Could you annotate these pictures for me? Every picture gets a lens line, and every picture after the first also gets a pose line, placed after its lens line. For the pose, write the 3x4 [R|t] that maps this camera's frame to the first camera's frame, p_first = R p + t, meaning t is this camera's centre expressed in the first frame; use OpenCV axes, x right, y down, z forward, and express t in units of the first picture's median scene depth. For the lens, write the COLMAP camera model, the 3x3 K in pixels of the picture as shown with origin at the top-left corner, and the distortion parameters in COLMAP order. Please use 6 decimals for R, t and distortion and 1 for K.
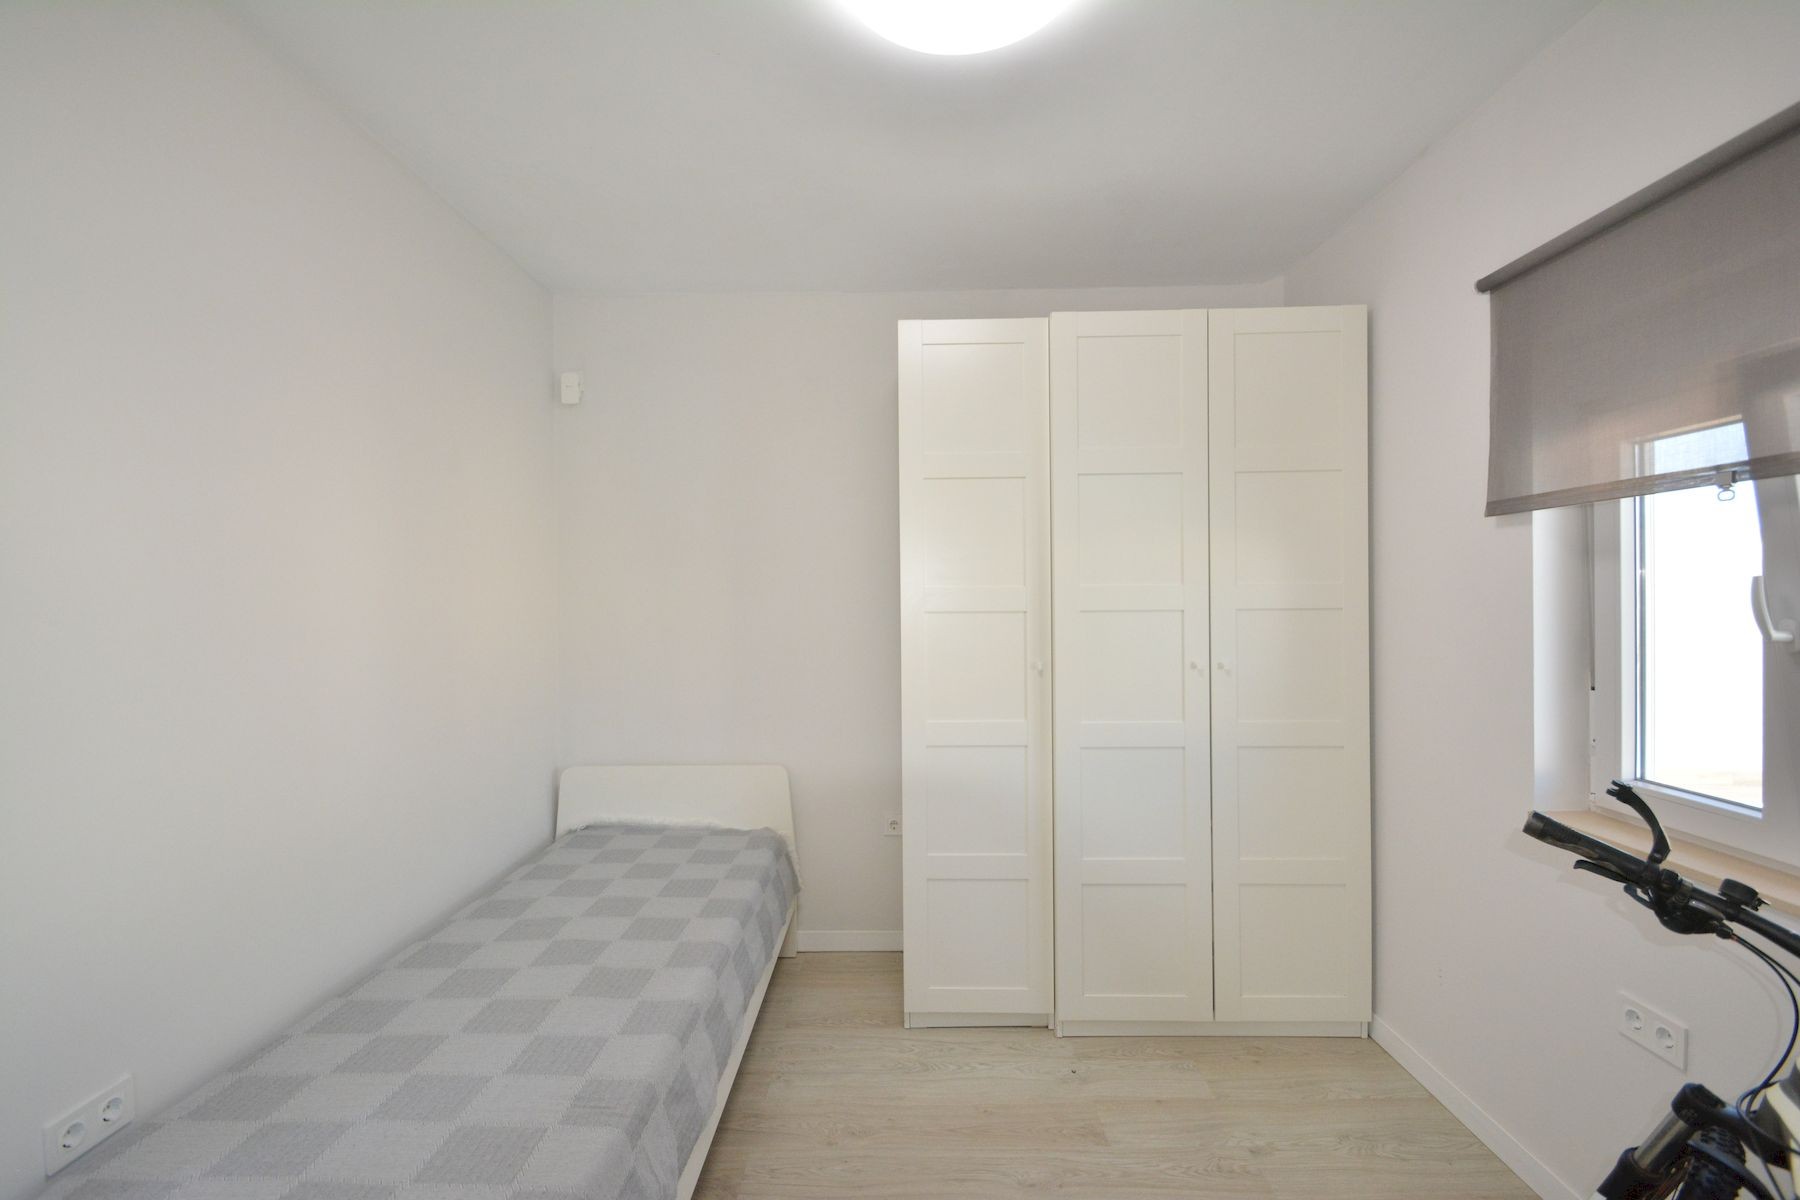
lens RADIAL K [[790.2, 0, 890.7], [0, 790.2, 598.1], [0, 0, 1]] dist [0.002066, -0.008369]
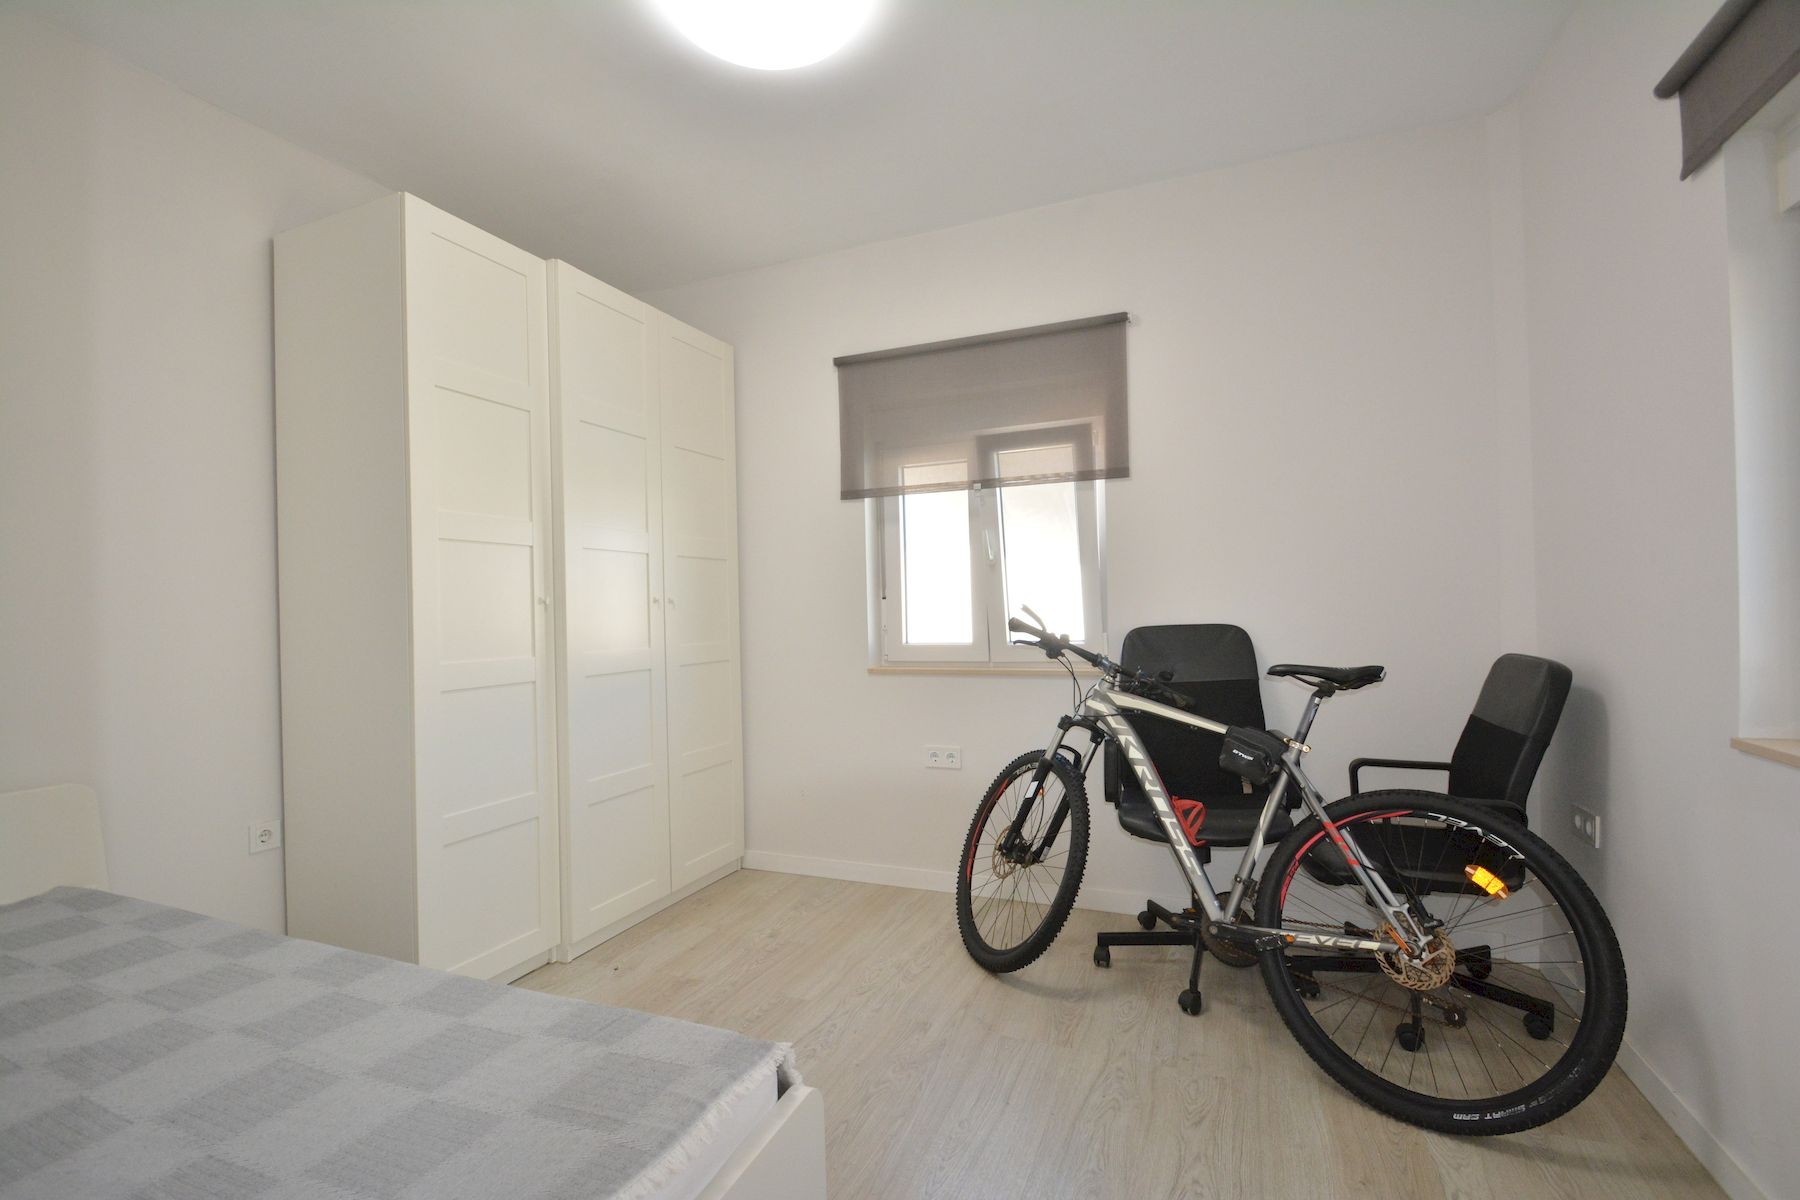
lens RADIAL K [[790.2, 0, 901.5], [0, 790.2, 599.2], [0, 0, 1]] dist [0.002066, -0.008369]
pose [[0.365141, 0.013805, 0.930850, -0.753619], [0.017202, 0.999619, -0.021573, 0.146061], [-0.930793, 0.023890, 0.364765, 0.269853]]
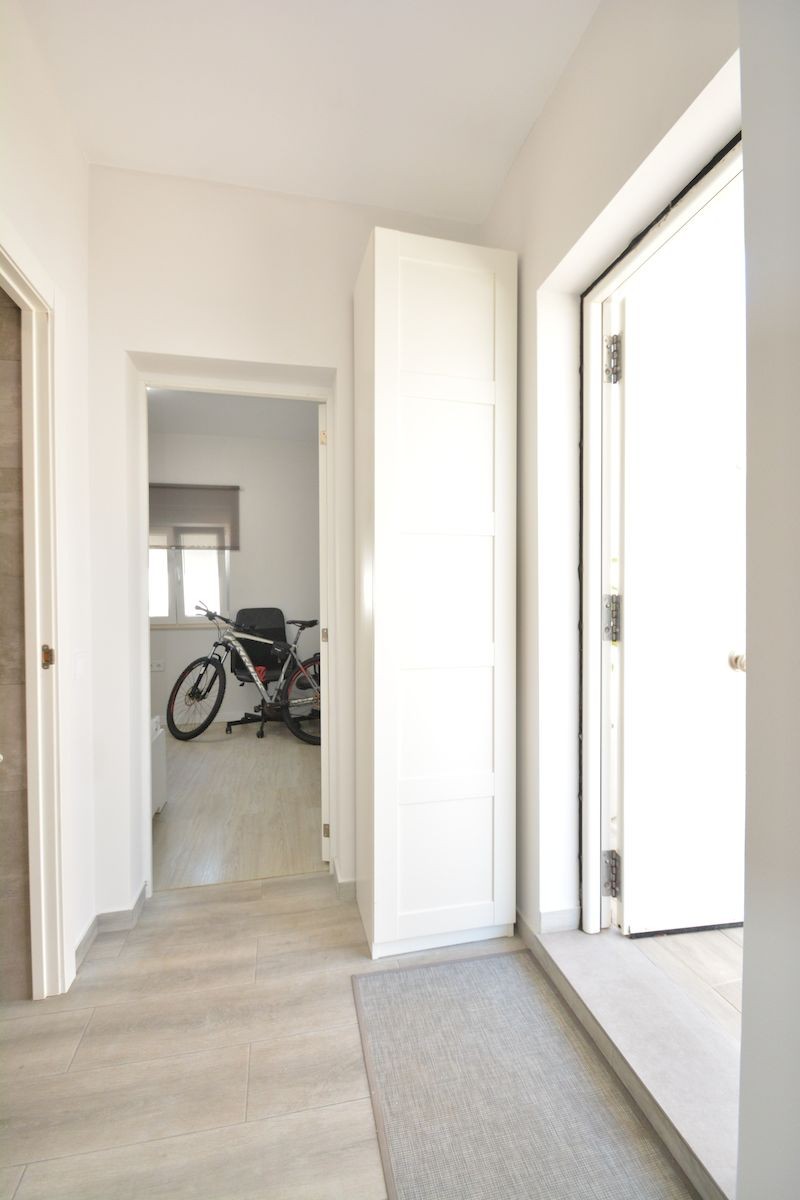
lens RADIAL K [[526.8, 0, 404.7], [0, 526.8, 599.1], [0, 0, 1]] dist [0.002066, -0.008369]
pose [[-0.240970, 0.002251, 0.970530, -1.830735], [0.011524, 0.999933, 0.000542, 0.135346], [-0.970464, 0.011315, -0.240980, 0.249432]]
